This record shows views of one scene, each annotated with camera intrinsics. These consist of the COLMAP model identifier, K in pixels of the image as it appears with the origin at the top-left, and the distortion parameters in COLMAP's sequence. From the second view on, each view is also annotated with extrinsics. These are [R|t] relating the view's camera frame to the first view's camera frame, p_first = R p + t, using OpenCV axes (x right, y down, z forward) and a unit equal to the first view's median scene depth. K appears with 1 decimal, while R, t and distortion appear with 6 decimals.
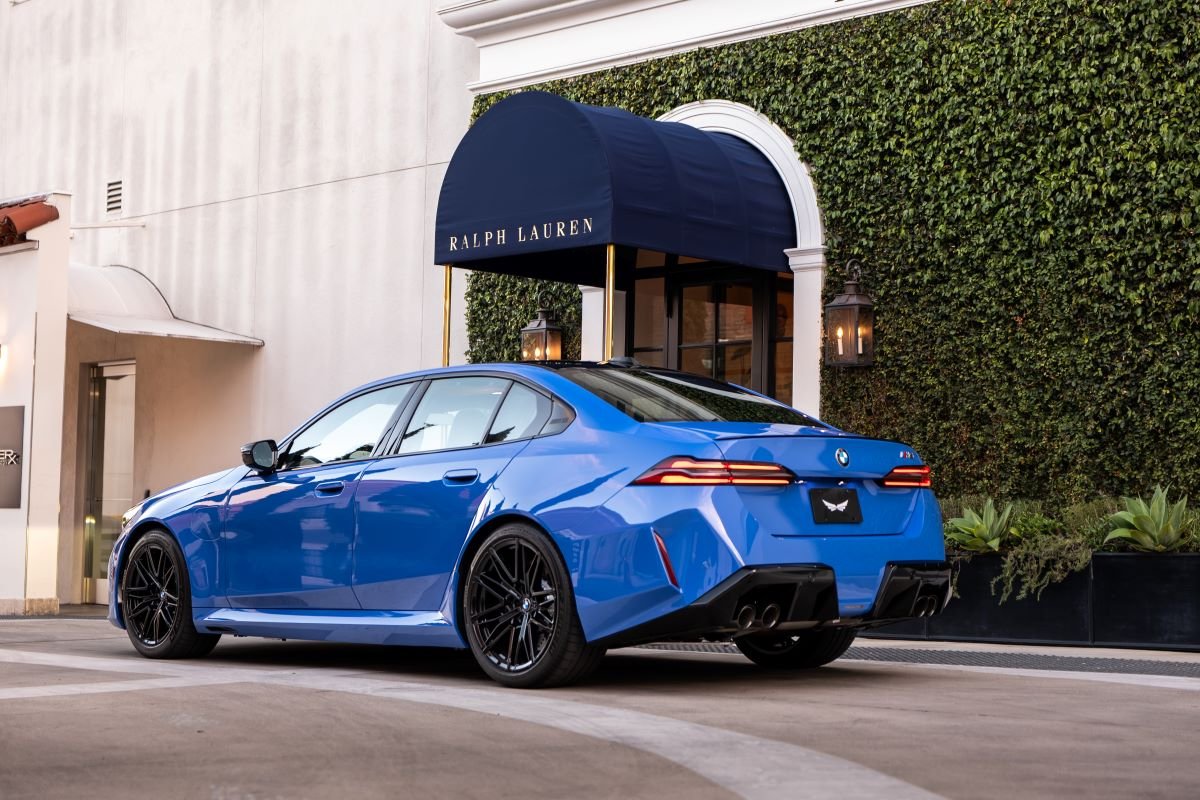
lens RADIAL K [[1971.6, 0, 600.0], [0, 1971.6, 400.0], [0, 0, 1]] dist [-0.009999, 0.089583]
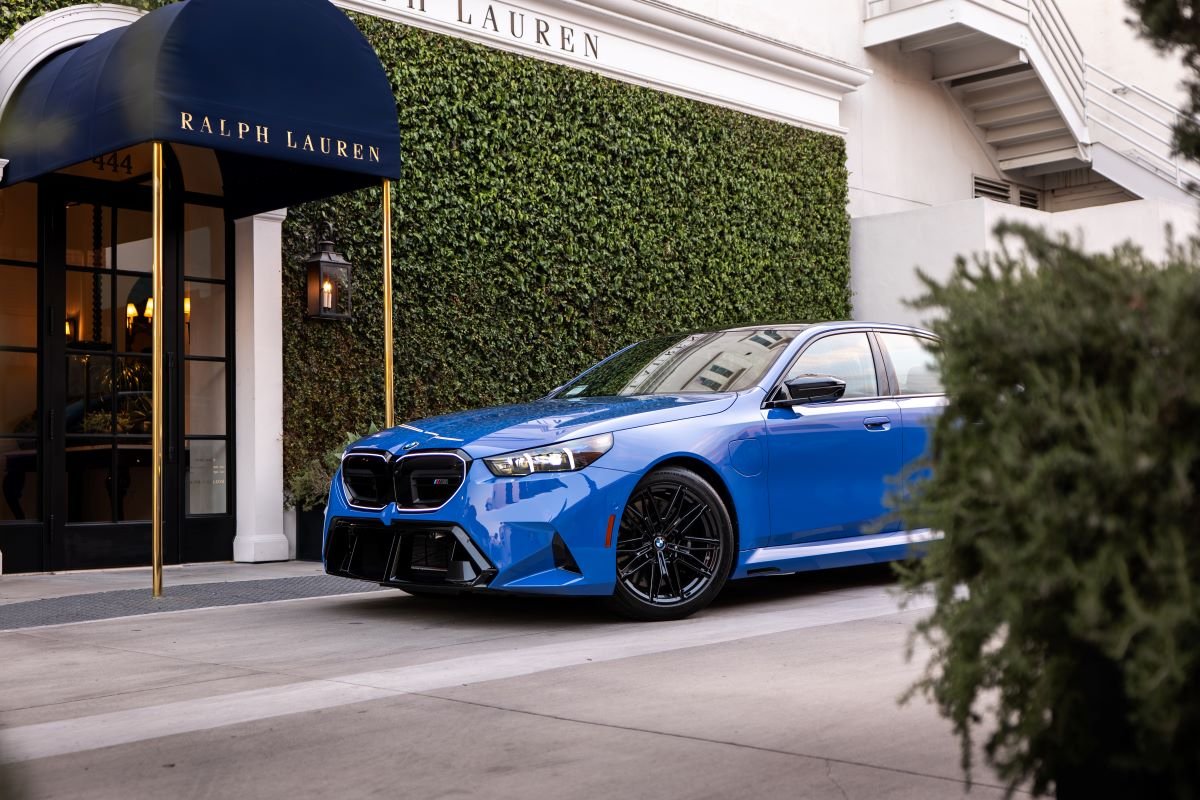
lens RADIAL K [[1483.0, 0, 600.0], [0, 1483.0, 400.0], [0, 0, 1]] dist [0.006080, -0.005309]
pose [[0.010415, 0.036063, 0.999295, -0.729228], [-0.049352, 0.998150, -0.035508, 0.052303], [-0.998727, -0.048947, 0.012176, 0.875000]]
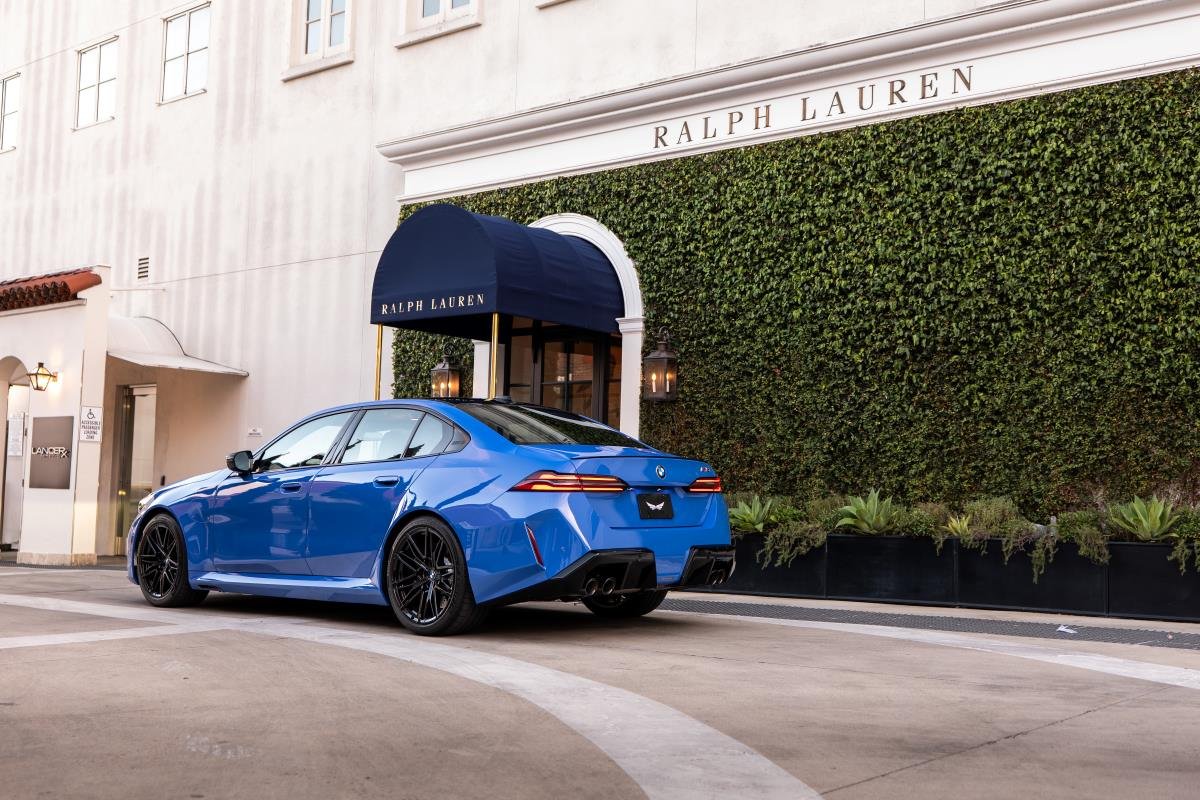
lens RADIAL K [[1336.5, 0, 600.0], [0, 1336.5, 400.0], [0, 0, 1]] dist [-0.000110, 0.002269]
pose [[0.996109, 0.016232, 0.086624, -0.002183], [-0.015335, 0.999822, -0.011002, -0.006685], [-0.086787, 0.009630, 0.996180, 0.032741]]
